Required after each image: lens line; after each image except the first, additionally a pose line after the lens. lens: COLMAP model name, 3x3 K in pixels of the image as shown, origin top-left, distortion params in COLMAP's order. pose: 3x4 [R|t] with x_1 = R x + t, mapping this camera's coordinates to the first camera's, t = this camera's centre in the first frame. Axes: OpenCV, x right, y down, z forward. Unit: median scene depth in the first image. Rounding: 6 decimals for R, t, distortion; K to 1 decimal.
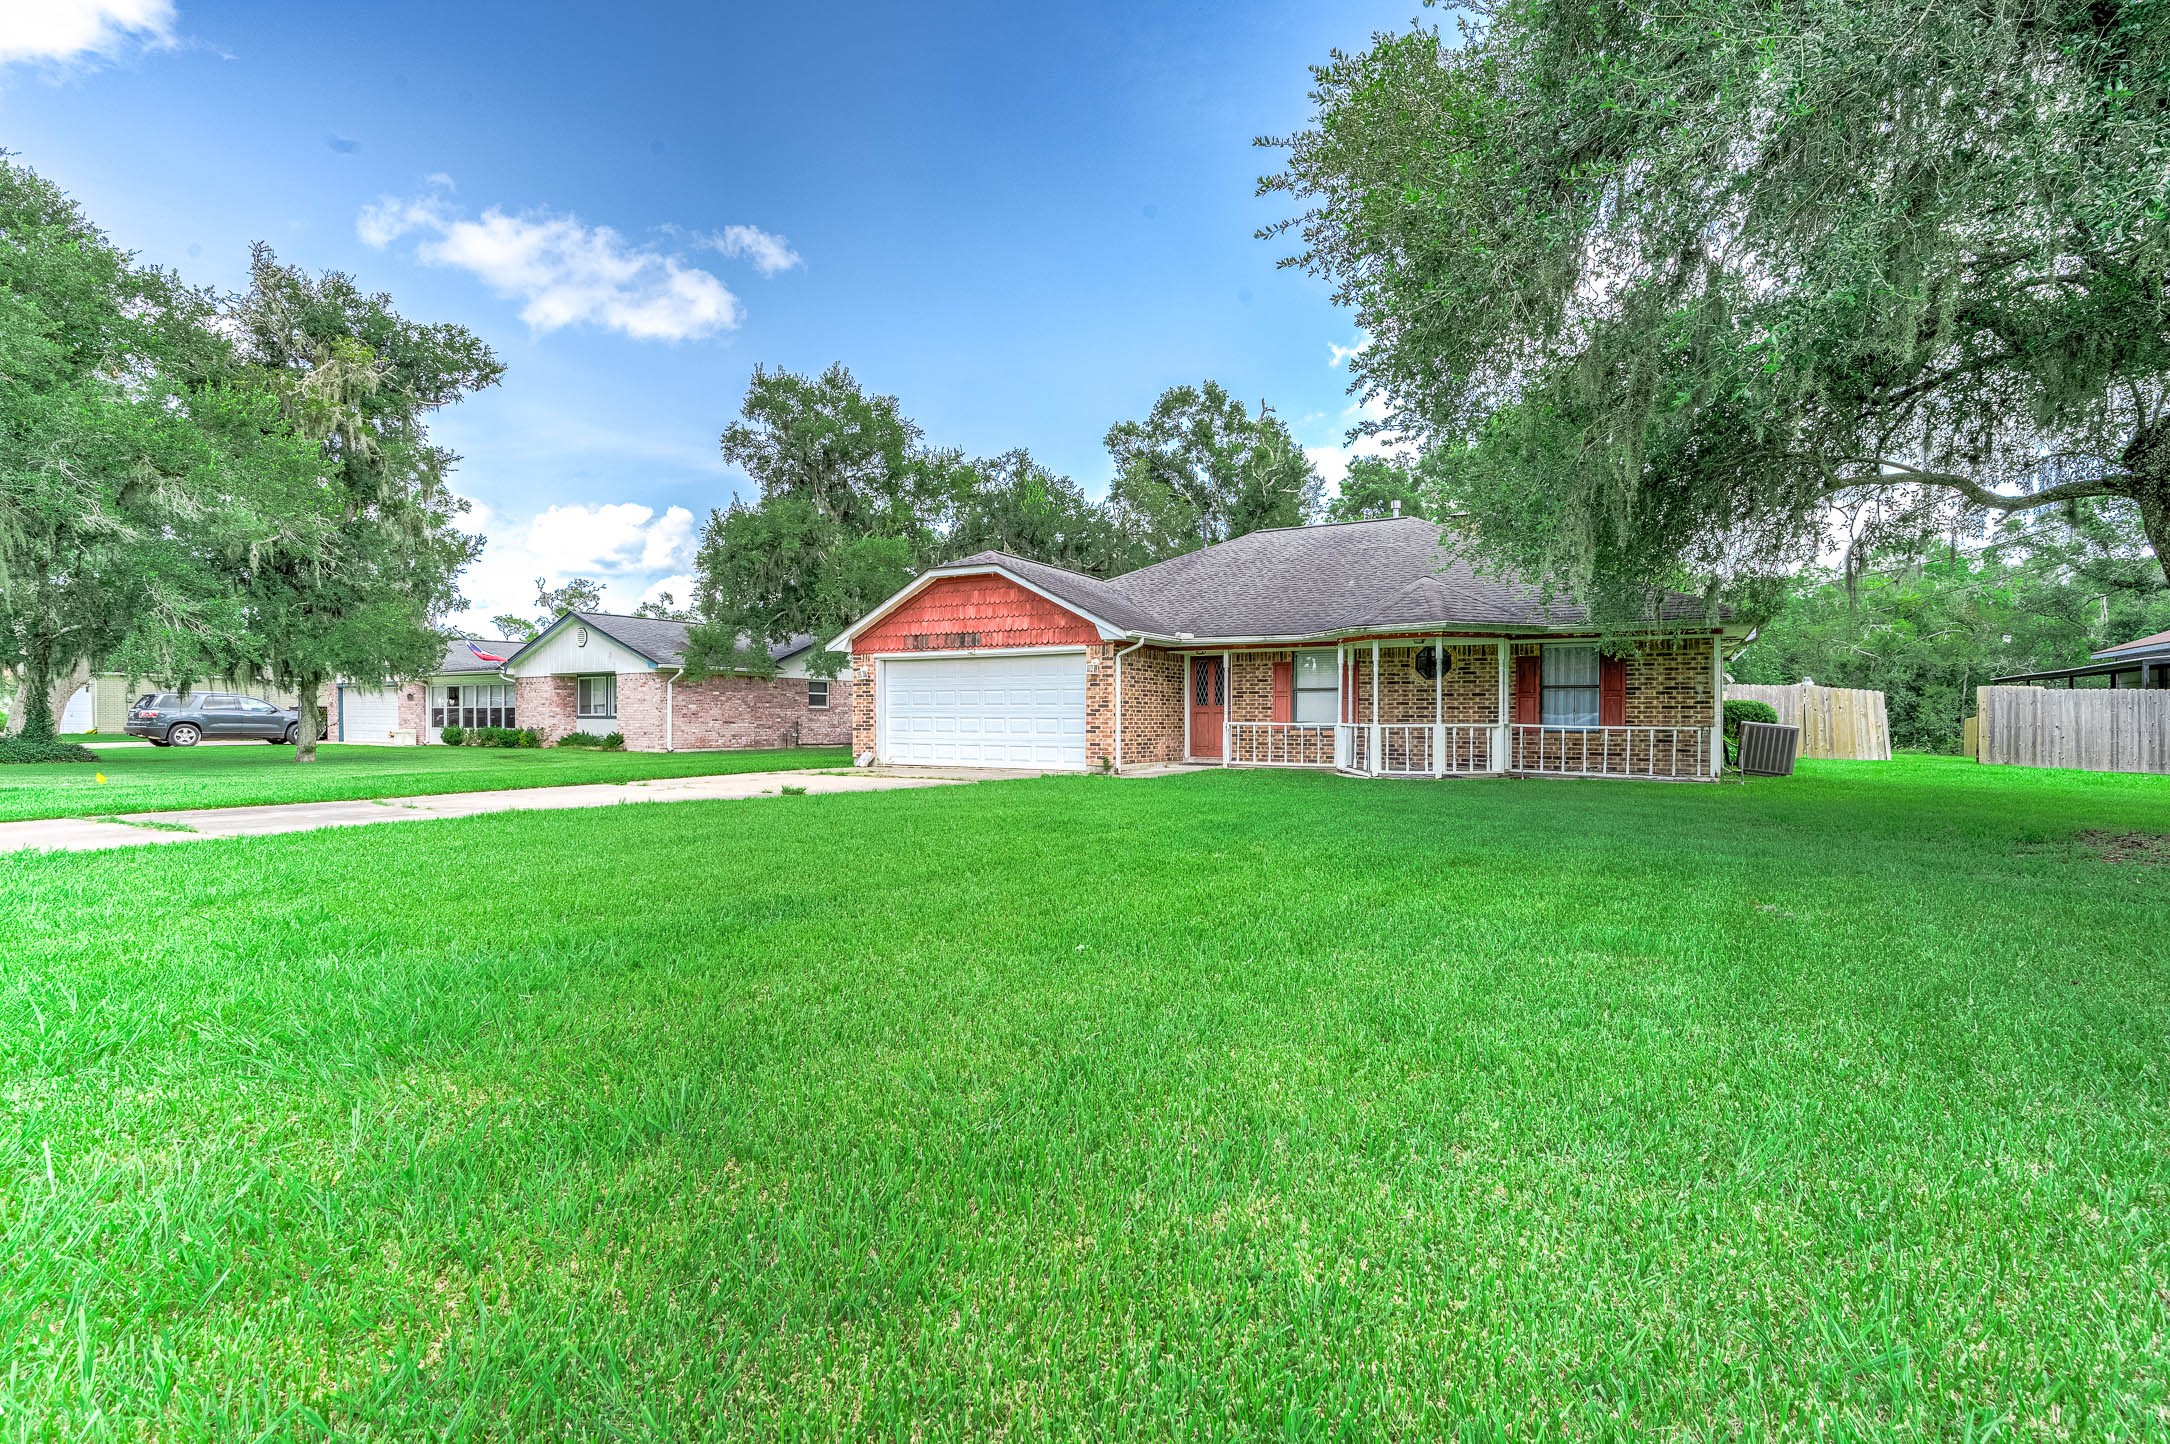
lens RADIAL K [[1006.3, 0, 1082.9], [0, 1006.3, 721.2], [0, 0, 1]] dist [0.002045, 0.000093]
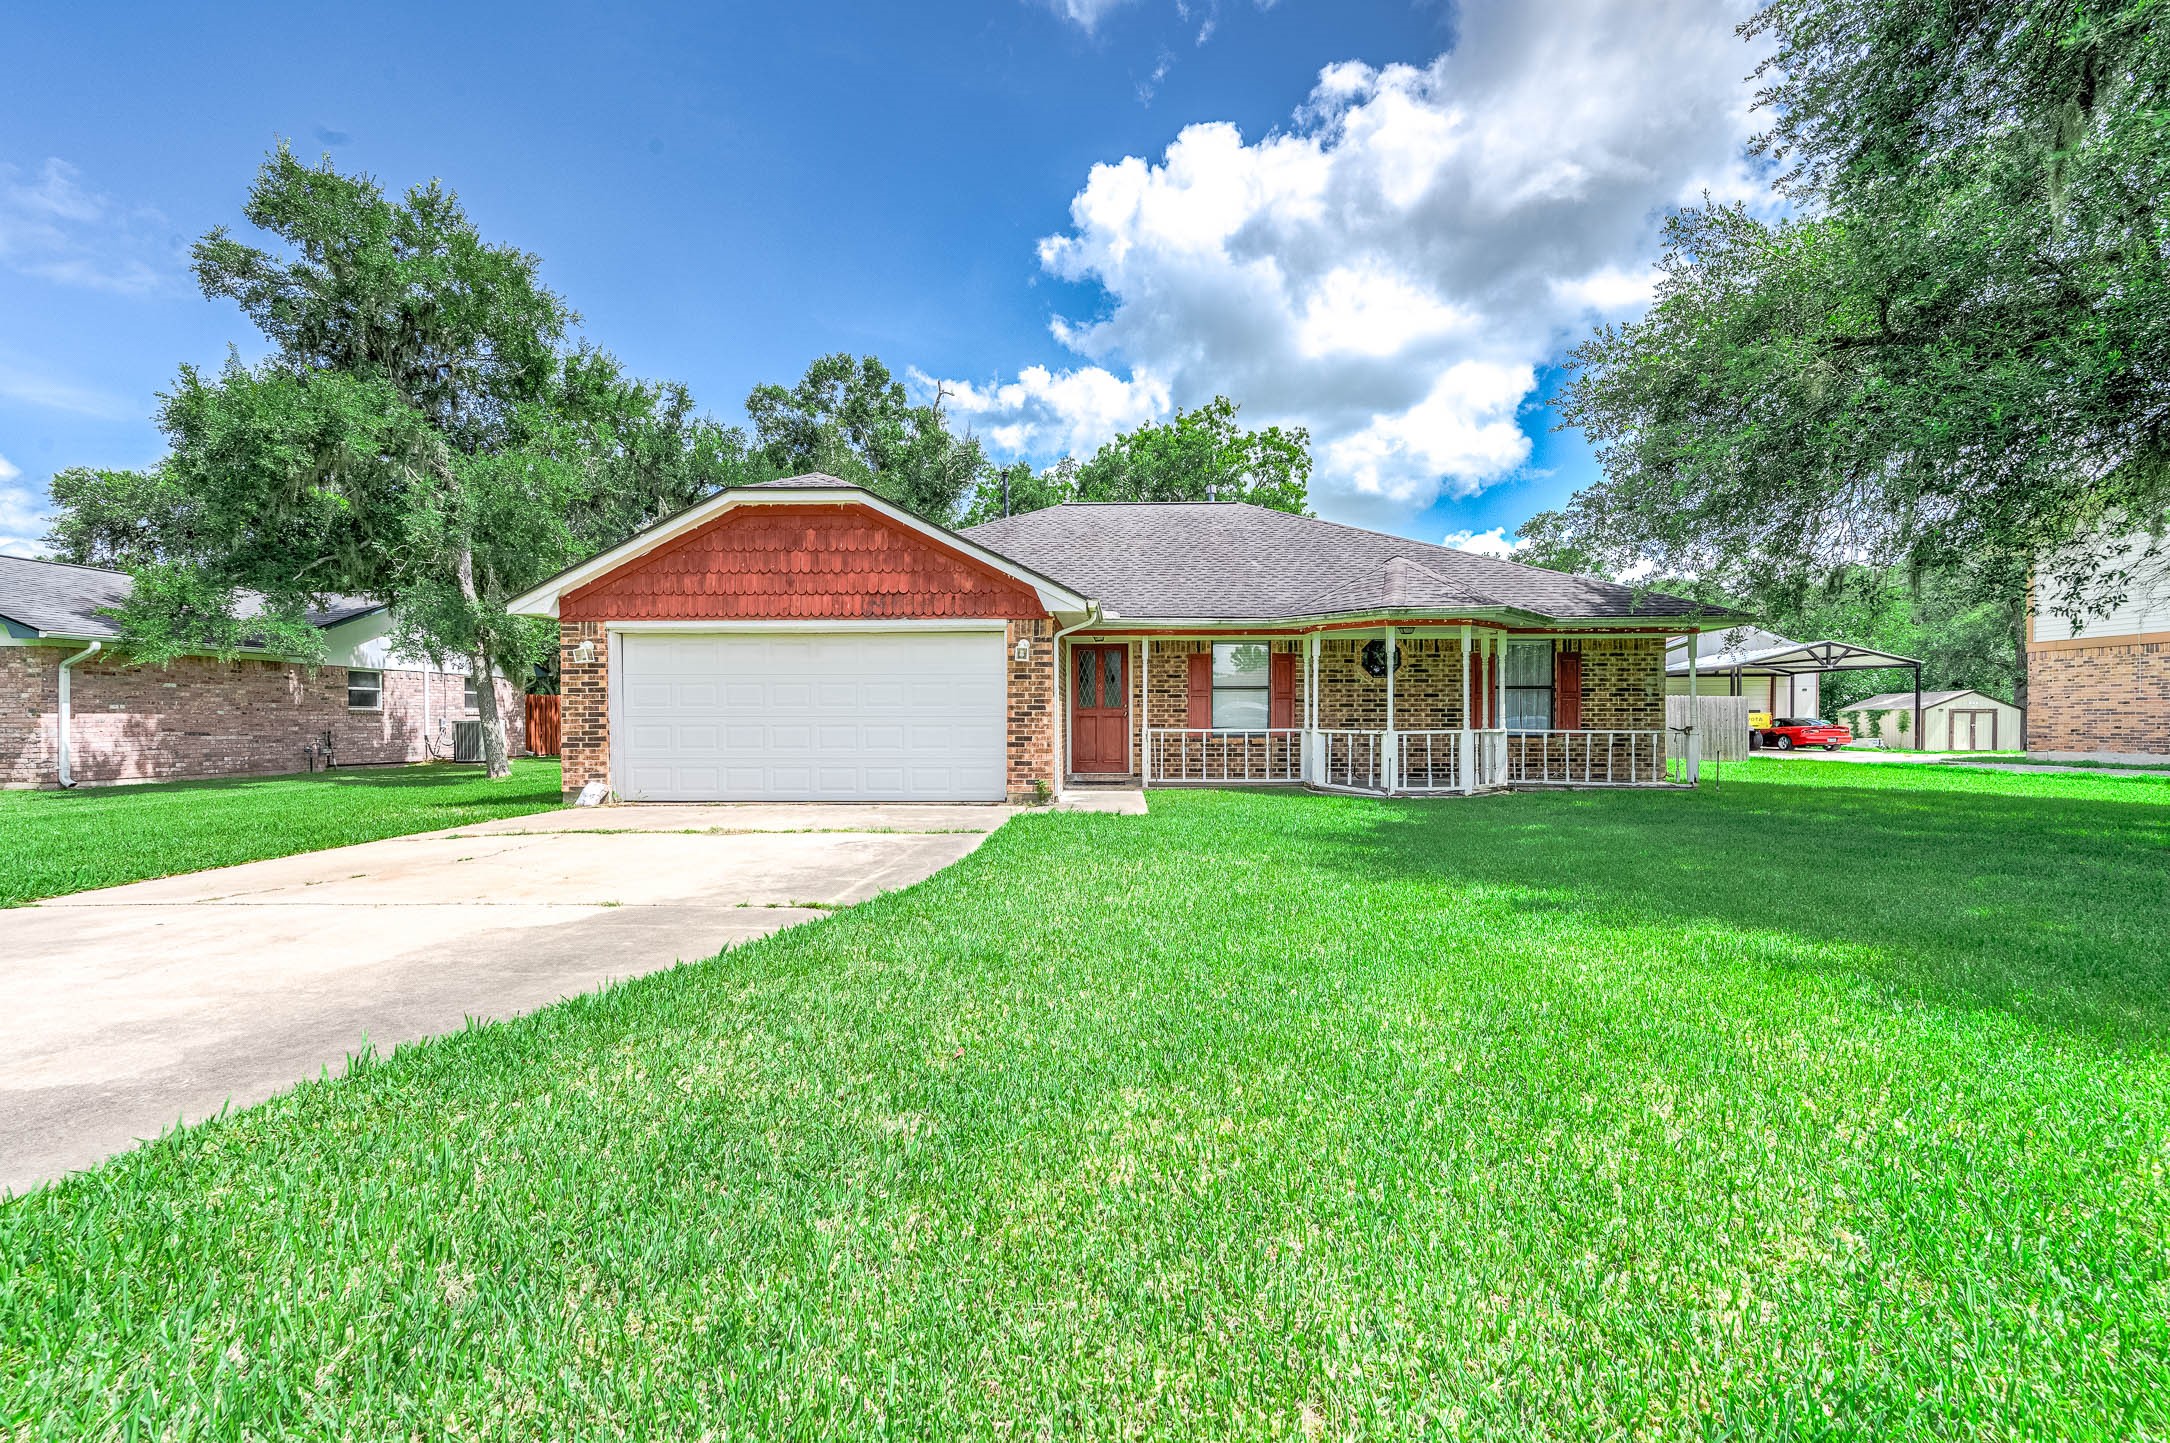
lens RADIAL K [[903.4, 0, 1087.1], [0, 903.4, 718.5], [0, 0, 1]] dist [0.013402, 0.000113]
pose [[0.877150, -0.005139, 0.480190, -0.215947], [0.006423, 0.999979, -0.001030, -0.006165], [-0.480174, 0.003988, 0.877164, 0.379016]]
